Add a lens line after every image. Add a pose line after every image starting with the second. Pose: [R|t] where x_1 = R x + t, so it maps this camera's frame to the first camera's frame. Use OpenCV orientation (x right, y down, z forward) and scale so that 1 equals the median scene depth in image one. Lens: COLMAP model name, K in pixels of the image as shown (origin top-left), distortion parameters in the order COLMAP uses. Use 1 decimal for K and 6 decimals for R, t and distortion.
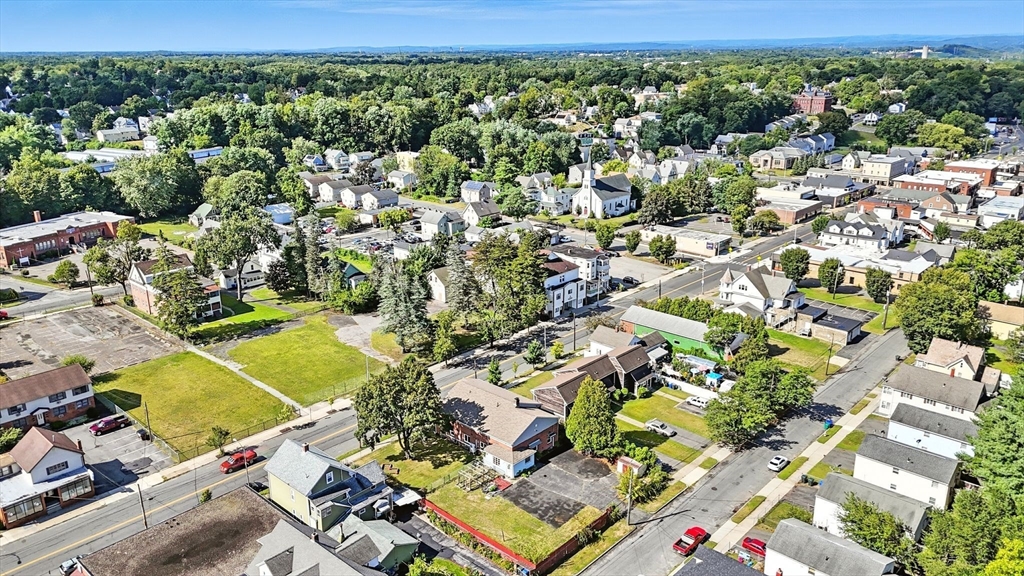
lens RADIAL K [[750.5, 0, 509.7], [0, 750.5, 288.9], [0, 0, 1]] dist [0.098389, -0.113100]
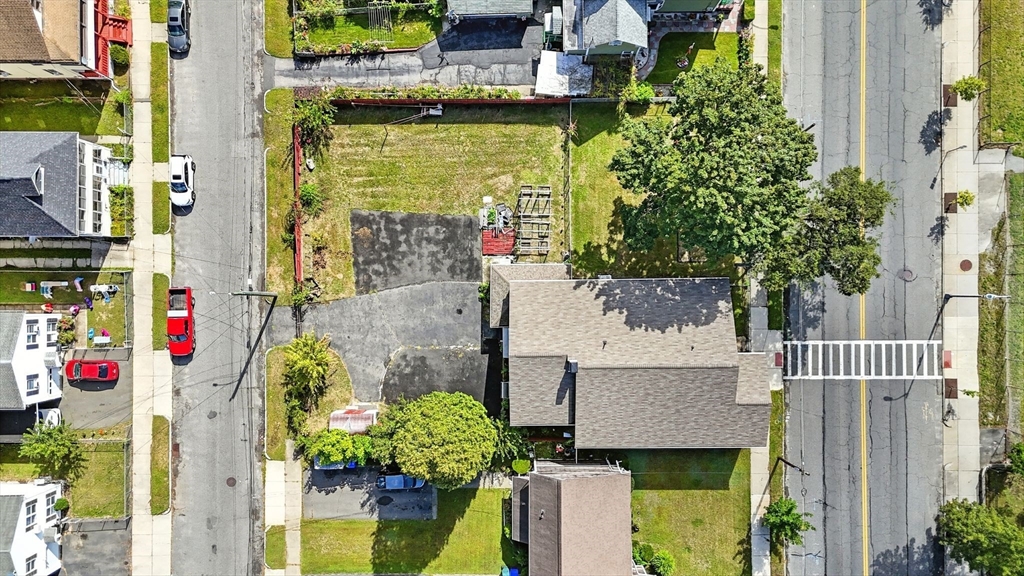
lens RADIAL K [[750.5, 0, 509.7], [0, 750.5, 288.9], [0, 0, 1]] dist [0.098389, -0.113100]
pose [[-0.729819, 0.683626, 0.004426, 0.004216], [-0.191959, -0.211135, 0.958423, -0.305611], [0.656137, 0.698626, 0.285318, 0.840357]]
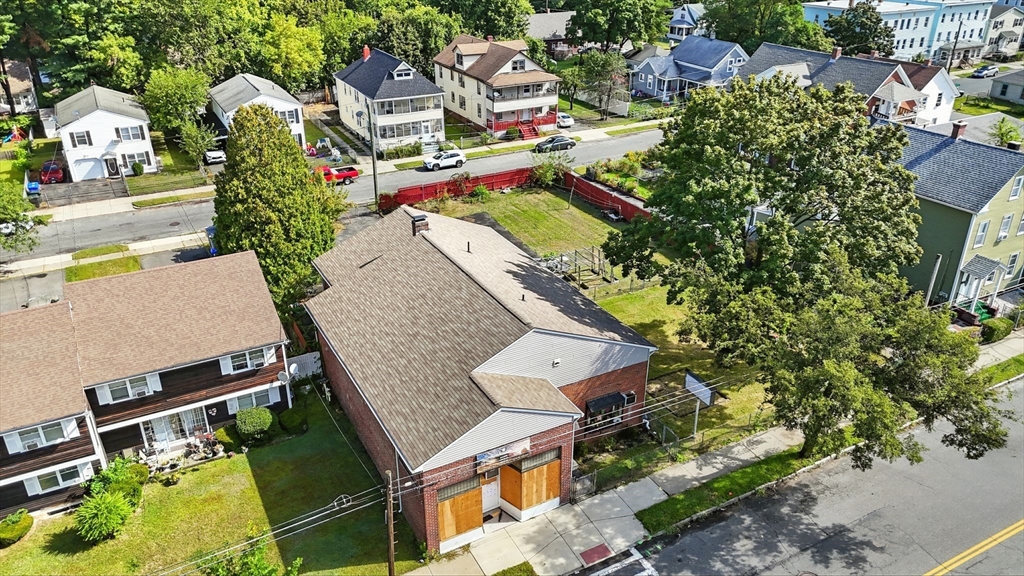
lens RADIAL K [[750.5, 0, 509.7], [0, 750.5, 288.9], [0, 0, 1]] dist [0.098389, -0.113100]
pose [[-0.943612, -0.144715, 0.297749, -0.141167], [0.099919, 0.732956, 0.672897, -0.058024], [-0.315616, 0.664705, -0.677166, 1.297613]]
